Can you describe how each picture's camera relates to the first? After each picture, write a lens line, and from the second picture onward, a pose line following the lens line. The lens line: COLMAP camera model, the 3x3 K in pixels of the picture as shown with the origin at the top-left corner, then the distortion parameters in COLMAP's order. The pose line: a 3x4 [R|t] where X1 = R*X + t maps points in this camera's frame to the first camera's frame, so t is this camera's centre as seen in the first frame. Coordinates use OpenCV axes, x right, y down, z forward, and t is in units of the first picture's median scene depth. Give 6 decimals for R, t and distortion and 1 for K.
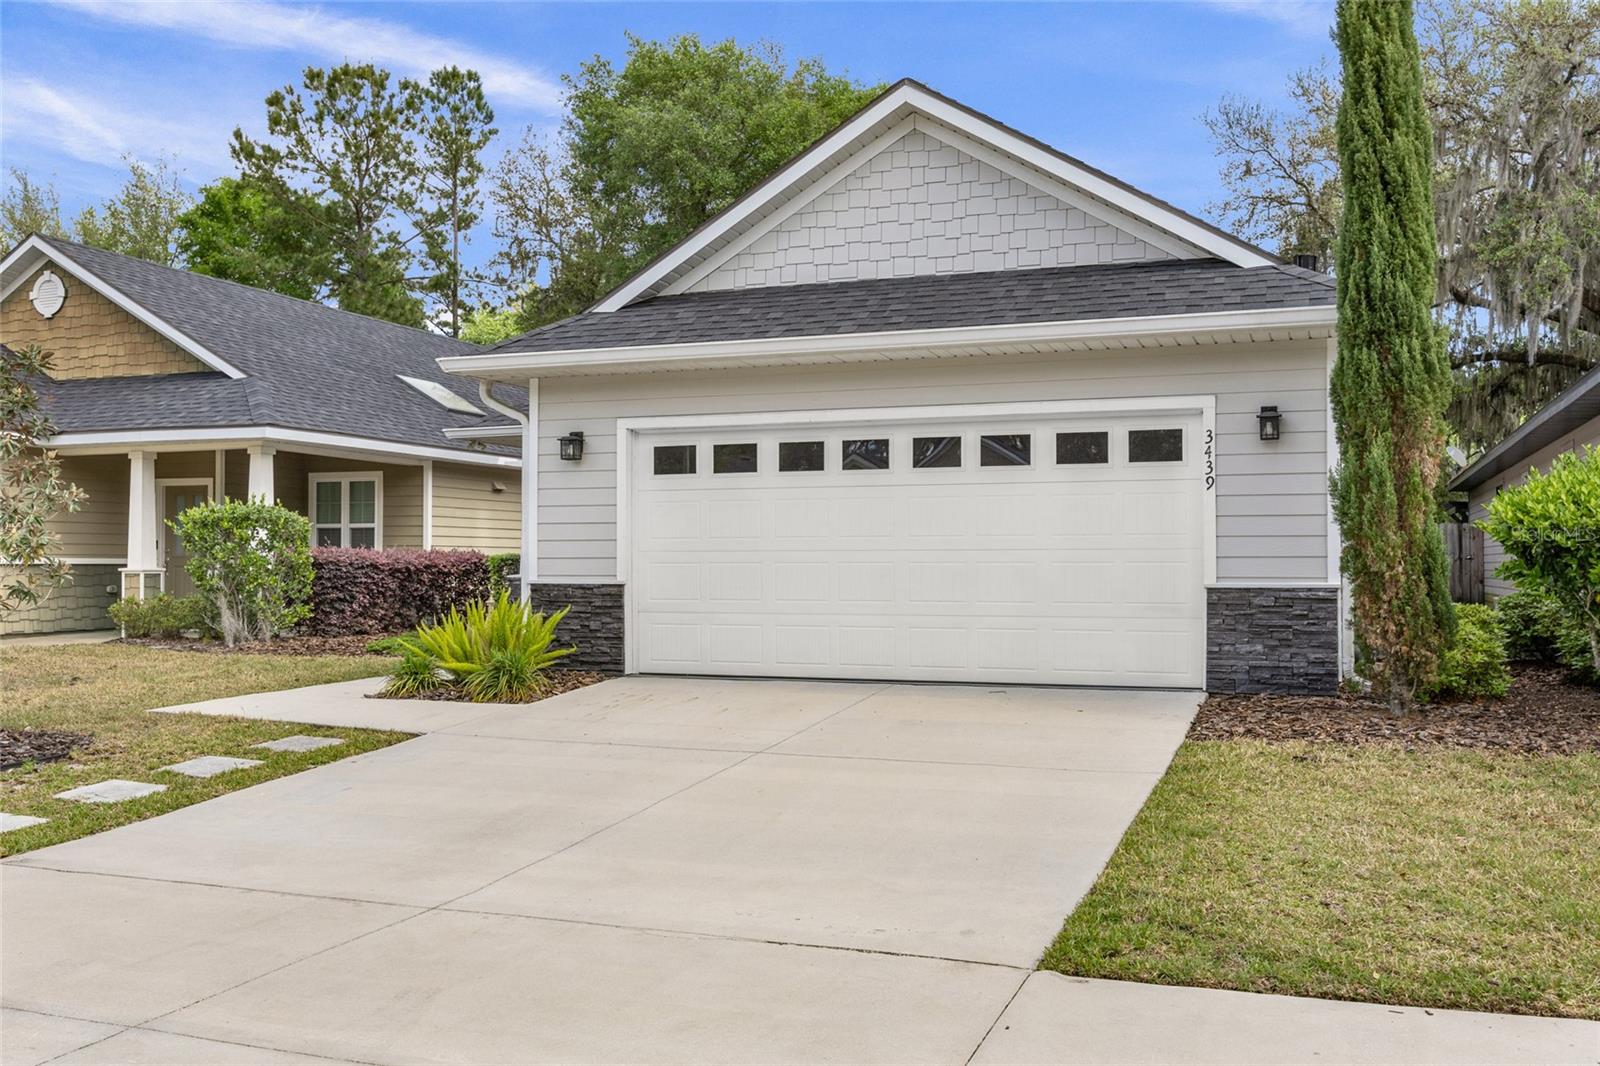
lens RADIAL K [[1436.6, 0, 800.6], [0, 1436.6, 531.9], [0, 0, 1]] dist [0.021943, 0.024743]
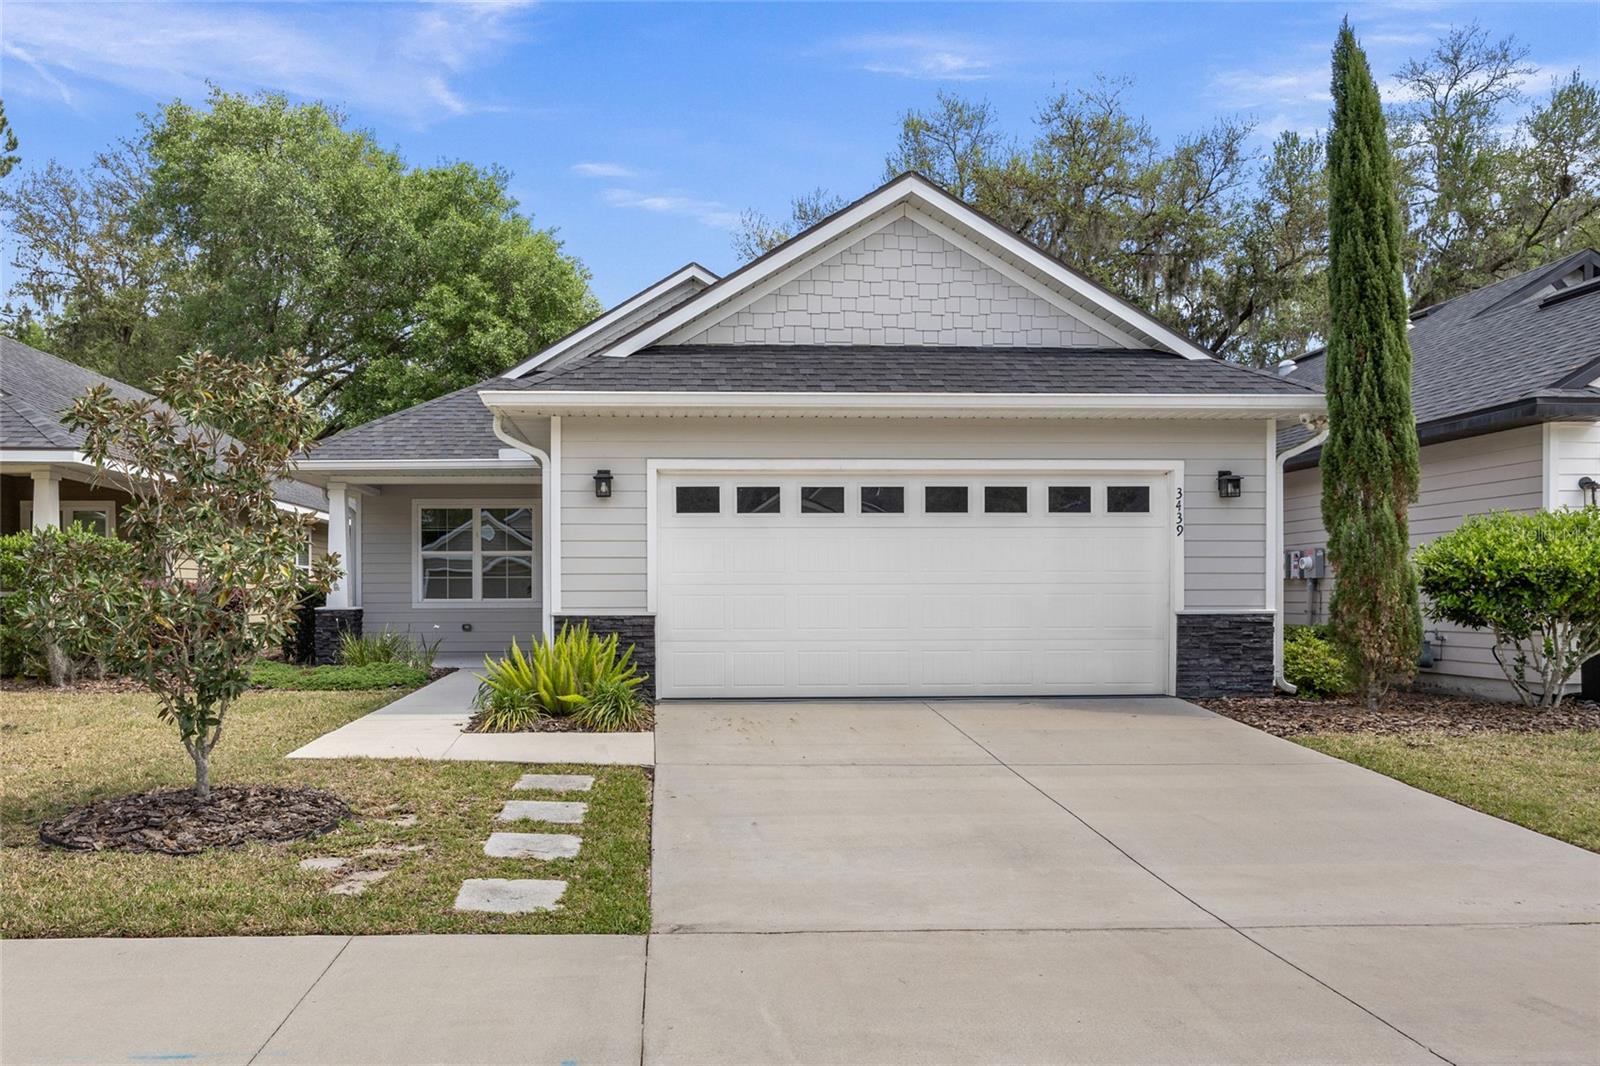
lens RADIAL K [[1220.3, 0, 701.7], [0, 1220.3, 602.6], [0, 0, 1]] dist [0.016840, -0.018566]
pose [[0.922415, -0.004018, 0.386180, -0.462306], [-0.006594, 0.999636, 0.026153, 0.003088], [-0.386145, -0.026670, 0.922053, 0.162733]]
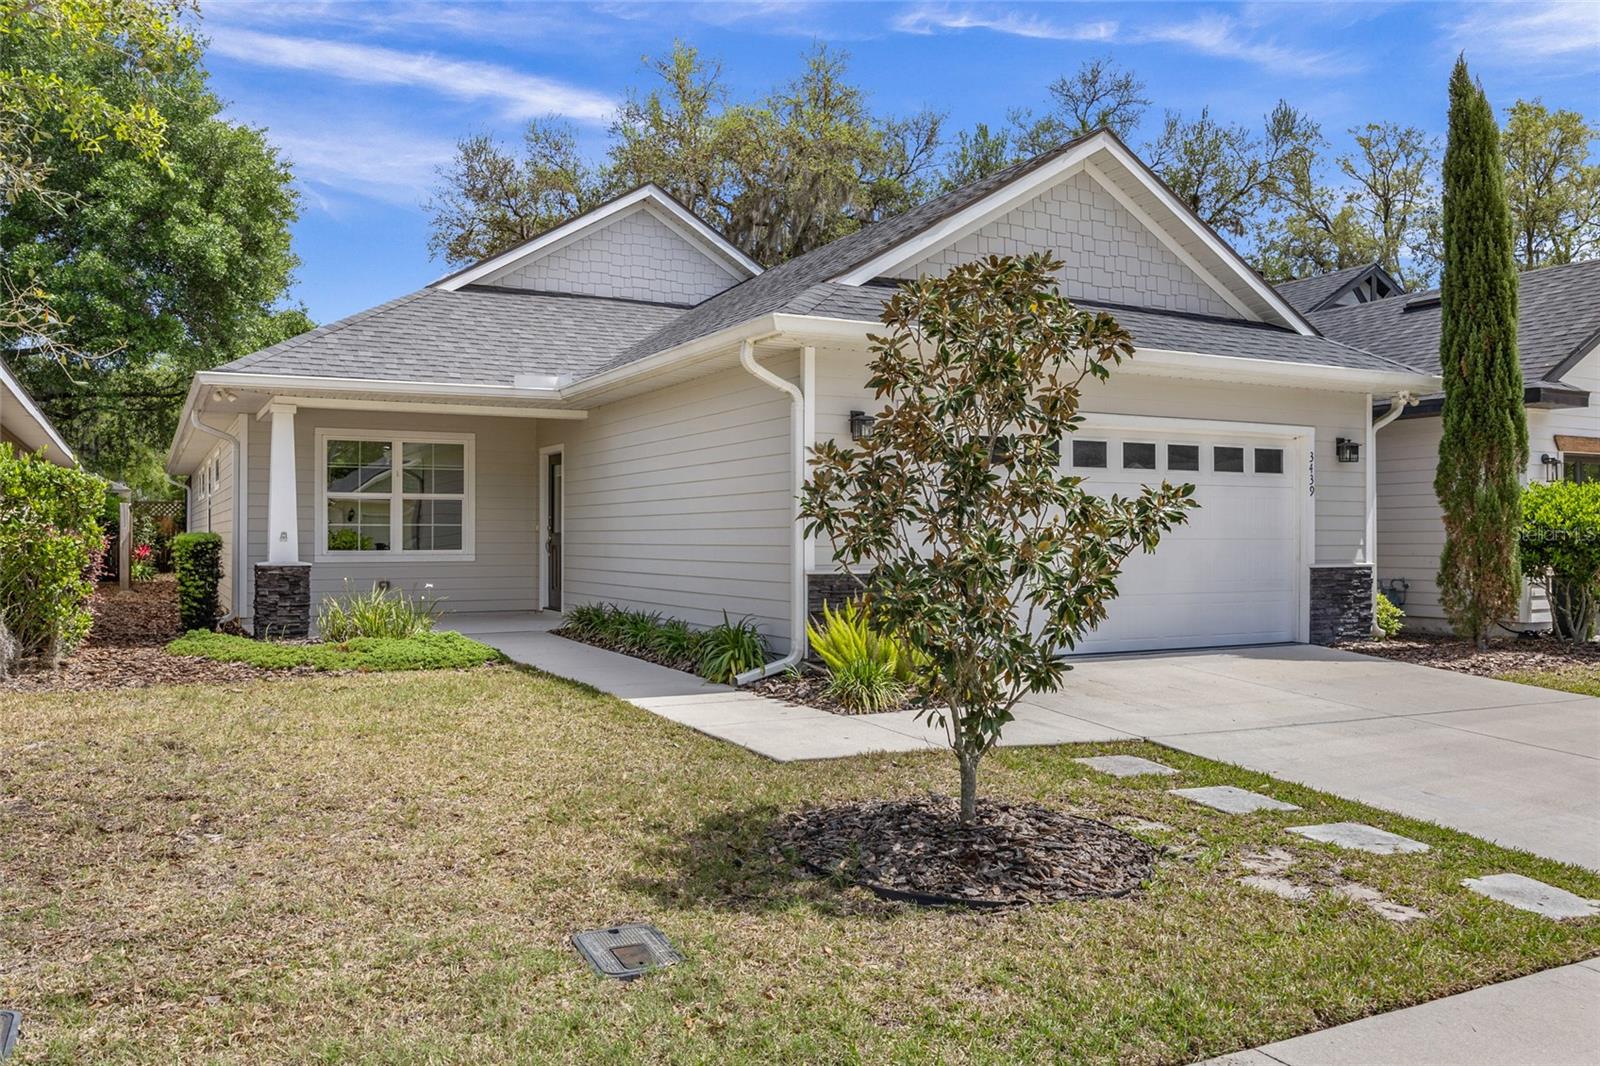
lens RADIAL K [[1239.1, 0, 792.6], [0, 1239.1, 538.1], [0, 0, 1]] dist [-0.005909, 0.010591]
pose [[0.671762, -0.000055, 0.740767, -0.832706], [-0.016980, 0.999736, 0.015473, 0.000422], [-0.740572, -0.022973, 0.671584, 0.522007]]
